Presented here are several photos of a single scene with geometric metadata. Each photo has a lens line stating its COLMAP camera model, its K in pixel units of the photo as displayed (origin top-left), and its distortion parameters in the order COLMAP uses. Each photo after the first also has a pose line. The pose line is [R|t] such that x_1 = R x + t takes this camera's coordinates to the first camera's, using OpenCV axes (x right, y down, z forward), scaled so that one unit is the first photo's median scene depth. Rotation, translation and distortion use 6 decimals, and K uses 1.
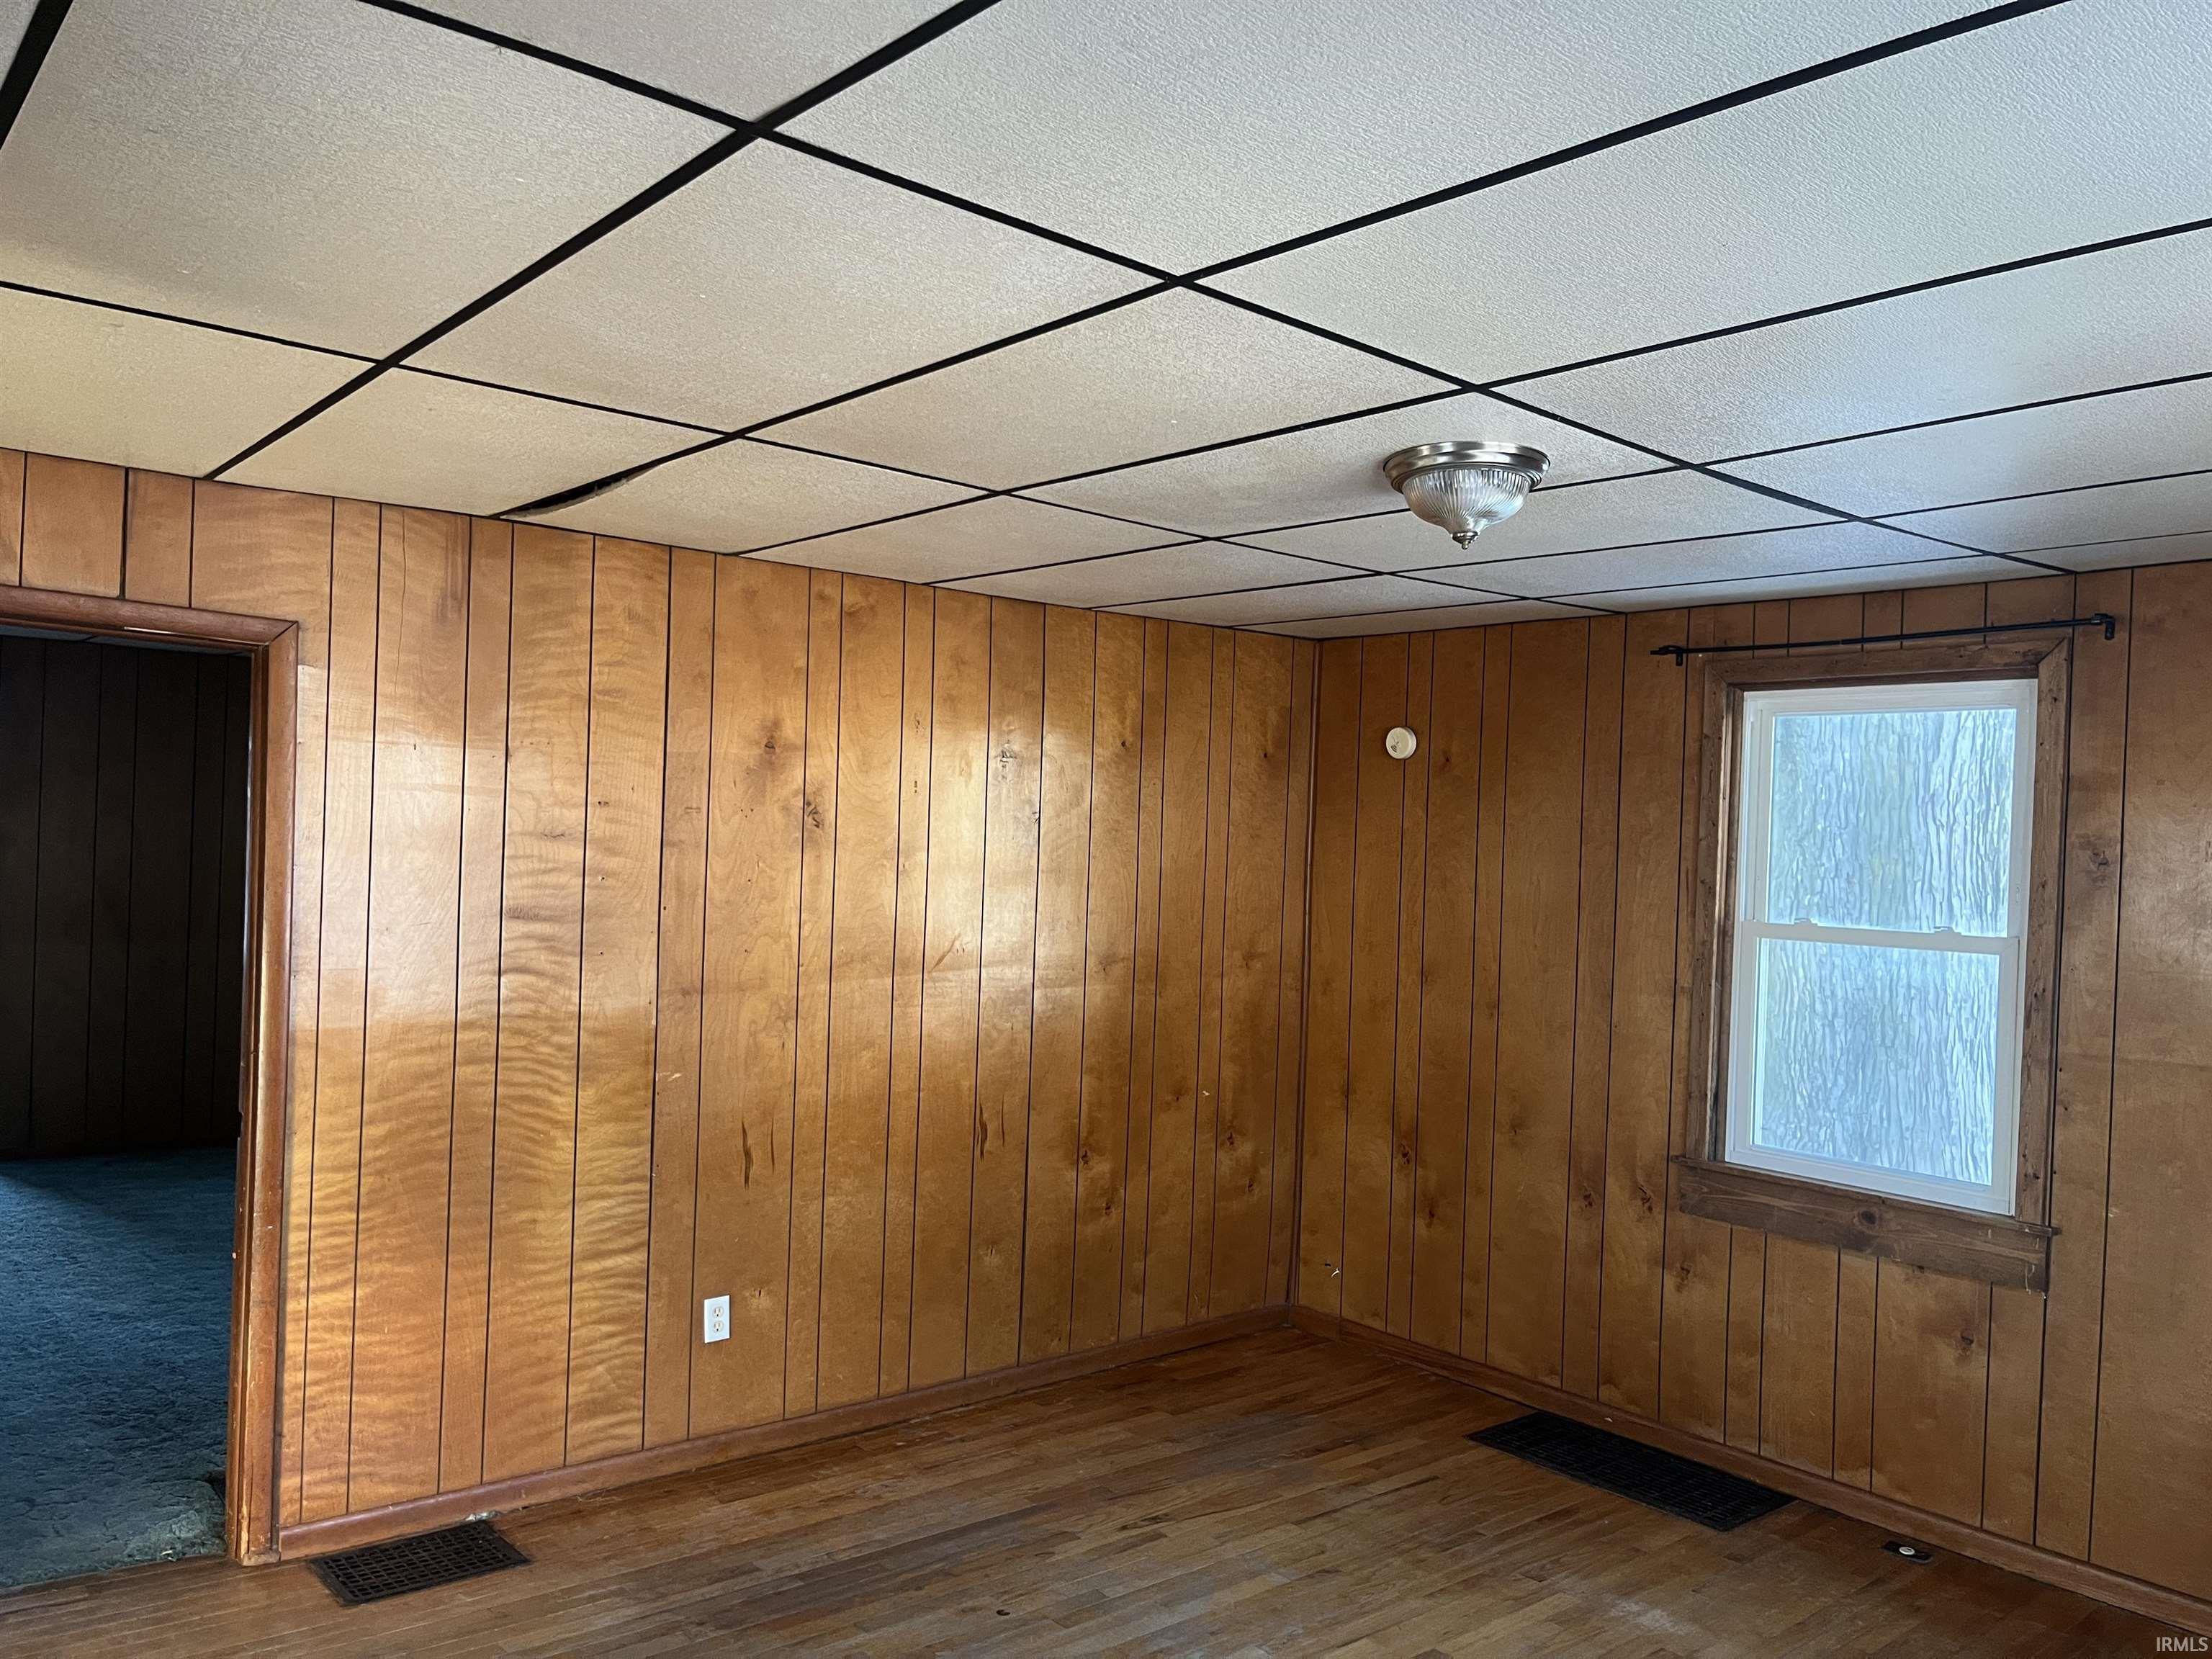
lens RADIAL K [[1645.3, 0, 1106.0], [0, 1645.3, 829.5], [0, 0, 1]] dist [0.004524, -0.003233]
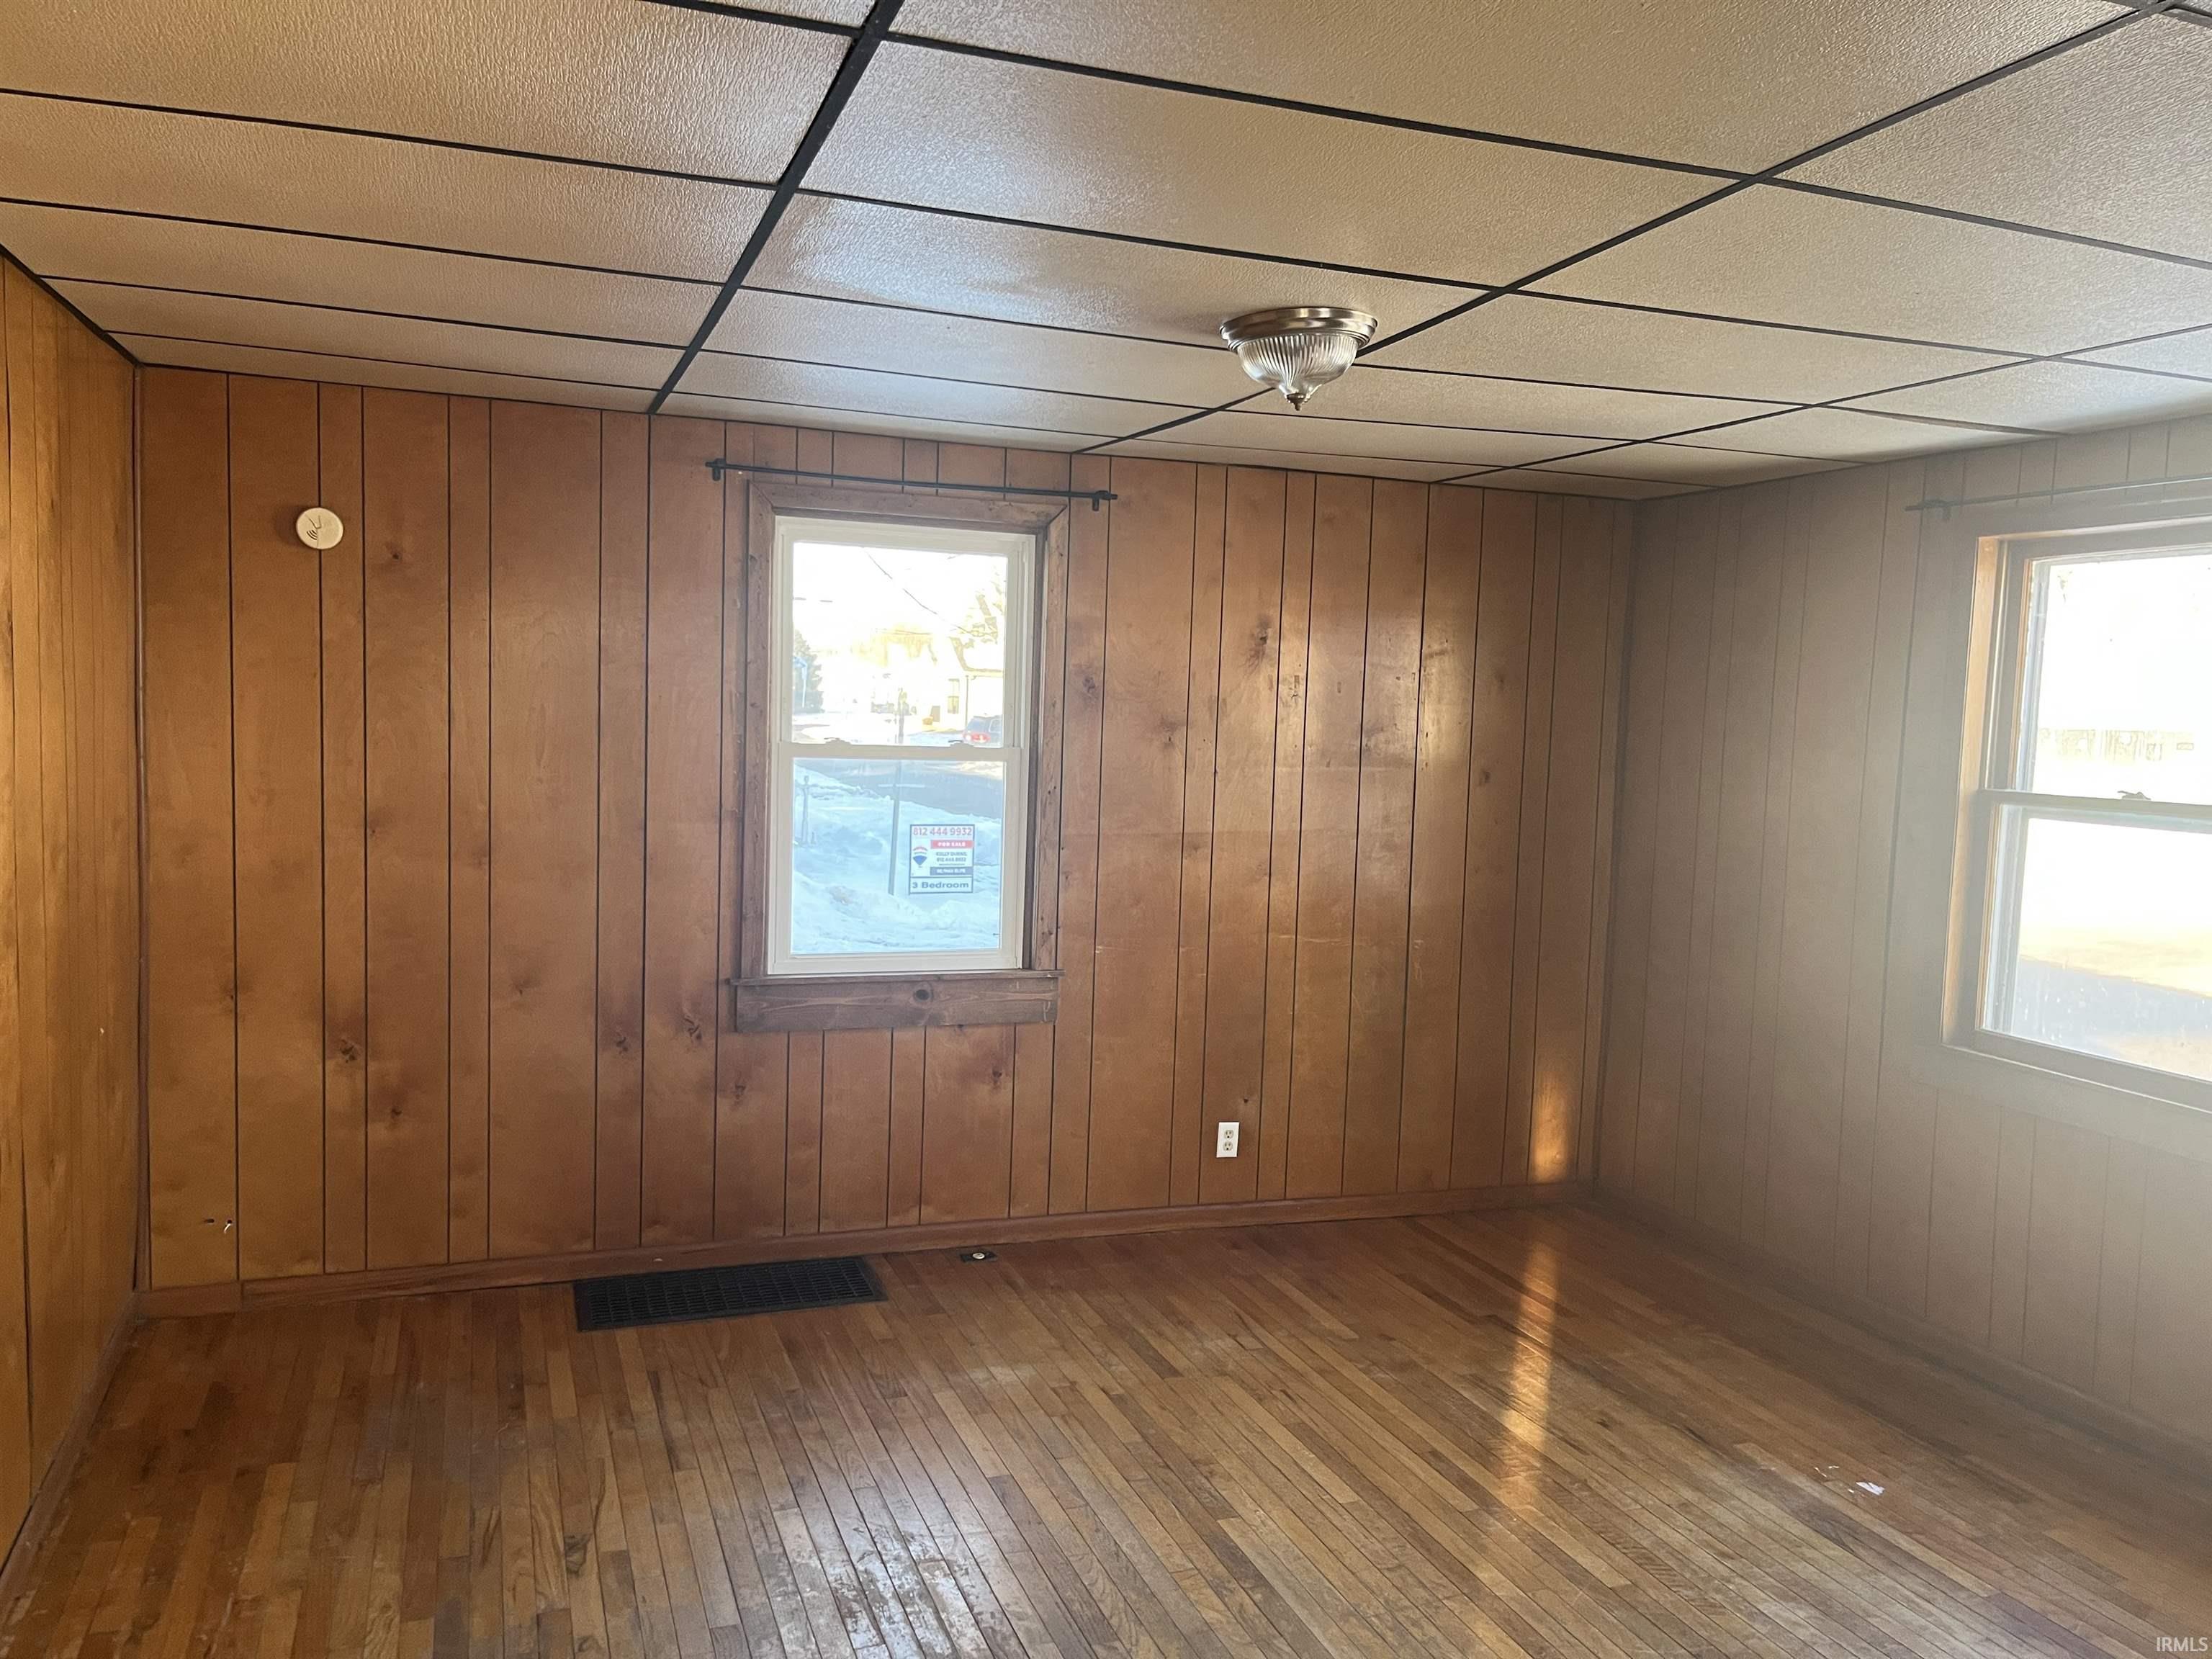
lens RADIAL K [[1661.3, 0, 1106.0], [0, 1661.3, 829.5], [0, 0, 1]] dist [0.050711, -0.105158]
pose [[0.333538, -0.100257, 0.937390, -0.524347], [-0.028655, 0.992792, 0.116378, -0.017025], [-0.942301, -0.065678, 0.328261, 0.460413]]
